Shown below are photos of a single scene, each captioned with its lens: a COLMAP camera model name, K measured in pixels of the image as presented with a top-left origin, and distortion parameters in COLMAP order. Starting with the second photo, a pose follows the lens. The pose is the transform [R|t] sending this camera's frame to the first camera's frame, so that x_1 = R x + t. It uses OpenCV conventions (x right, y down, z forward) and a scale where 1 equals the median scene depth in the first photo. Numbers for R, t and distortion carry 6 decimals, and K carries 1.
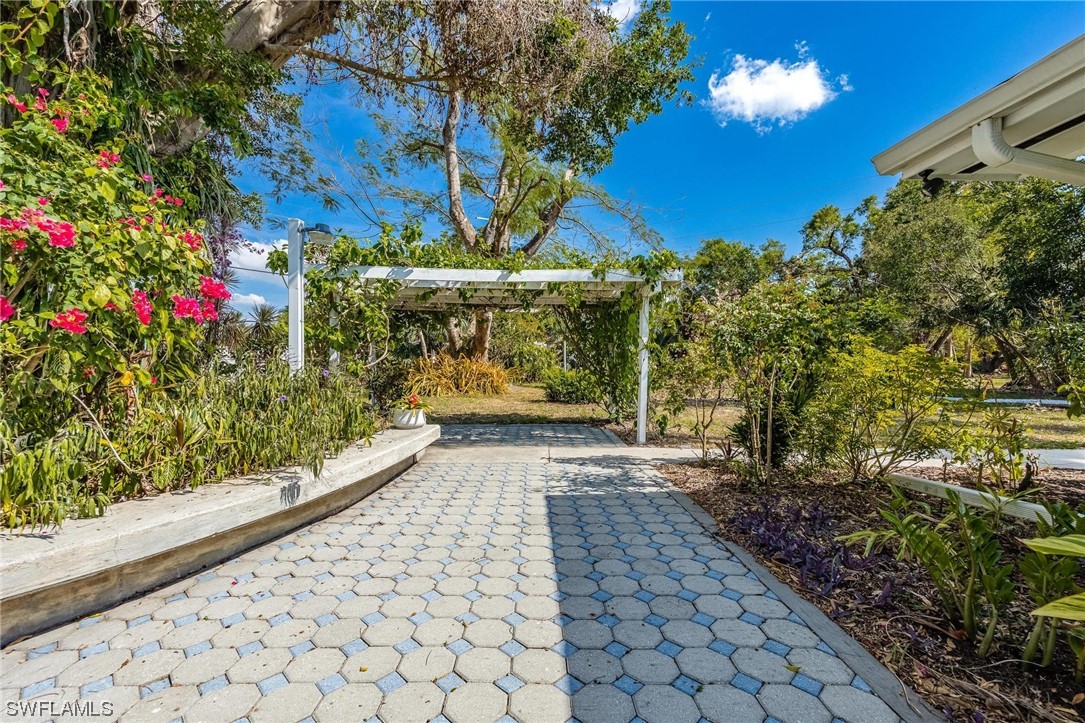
lens RADIAL K [[437.1, 0, 542.5], [0, 437.1, 361.5], [0, 0, 1]] dist [0.000318, -0.000278]
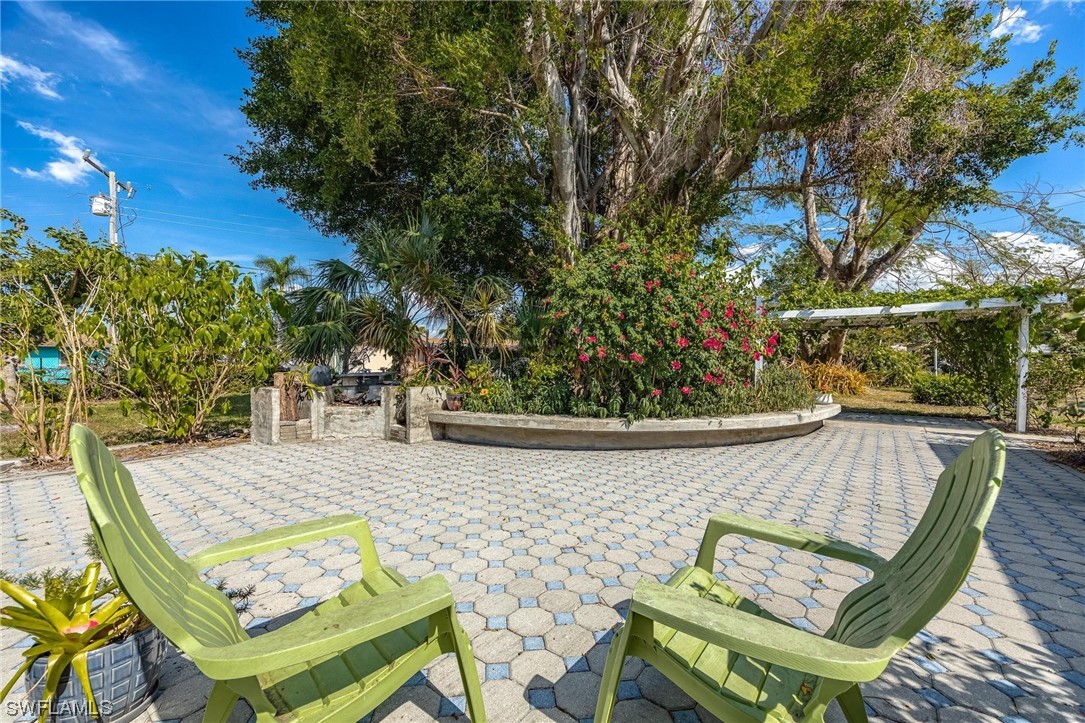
lens RADIAL K [[437.1, 0, 545.1], [0, 437.1, 362.1], [0, 0, 1]] dist [0.000318, -0.000278]
pose [[0.783399, -0.002528, -0.621513, -0.050747], [-0.000934, 0.999986, -0.005245, -0.005704], [0.621518, 0.004690, 0.783386, -0.669626]]
